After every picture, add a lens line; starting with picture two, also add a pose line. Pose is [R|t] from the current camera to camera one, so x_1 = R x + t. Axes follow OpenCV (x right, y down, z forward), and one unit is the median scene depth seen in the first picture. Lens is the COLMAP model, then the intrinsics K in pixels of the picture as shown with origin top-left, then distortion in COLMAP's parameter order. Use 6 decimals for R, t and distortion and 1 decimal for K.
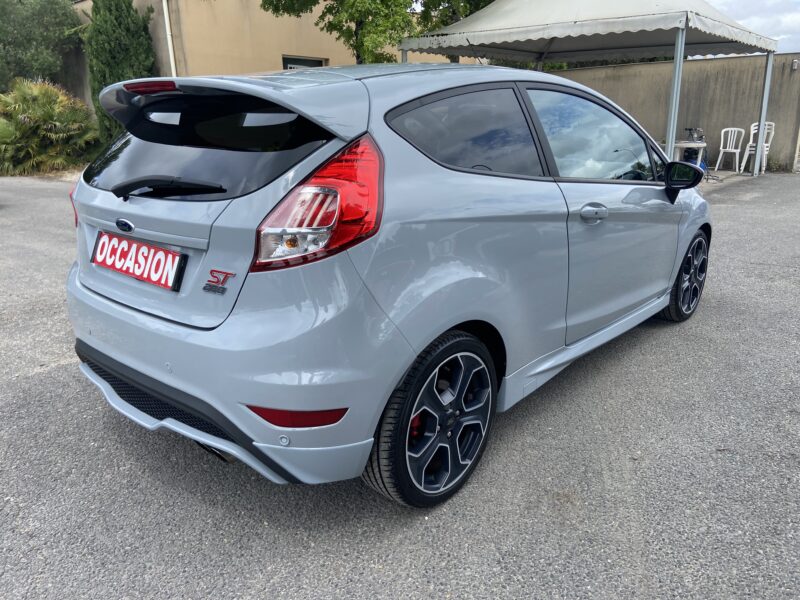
lens RADIAL K [[597.2, 0, 401.7], [0, 597.2, 306.1], [0, 0, 1]] dist [0.105616, -0.127611]
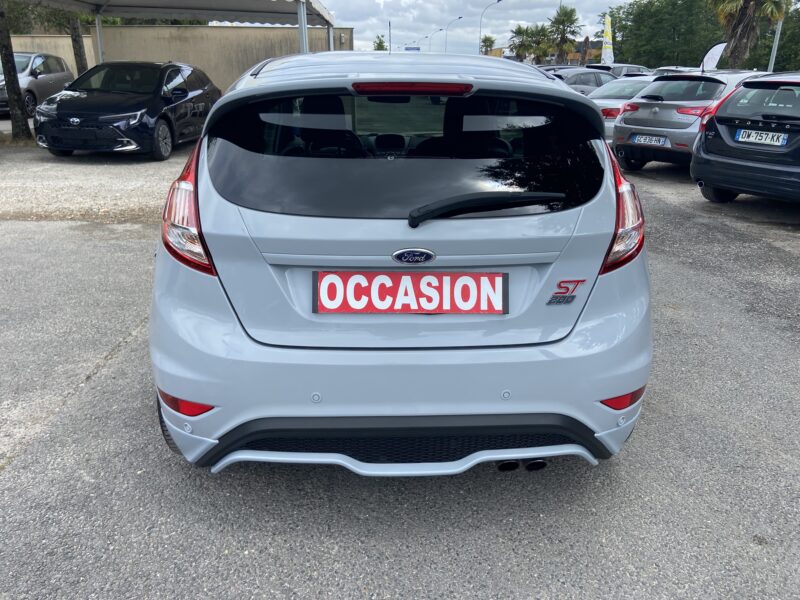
lens RADIAL K [[597.2, 0, 401.7], [0, 597.2, 306.1], [0, 0, 1]] dist [0.105616, -0.127611]
pose [[0.732574, -0.229364, 0.640880, -1.018504], [0.189896, 0.973004, 0.131161, -0.177018], [-0.653662, 0.025616, 0.756353, 0.379855]]
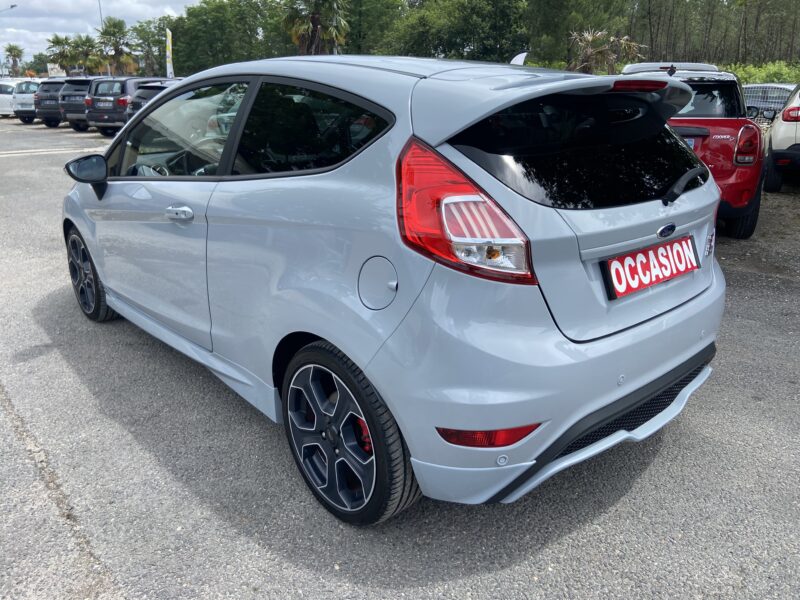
lens RADIAL K [[596.9, 0, 400.0], [0, 596.9, 300.0], [0, 0, 1]] dist [0.108507, -0.128398]
pose [[0.138396, -0.313075, 0.939591, -1.451405], [0.291895, 0.919473, 0.263377, -0.407779], [-0.946385, 0.237811, 0.218636, 1.214185]]
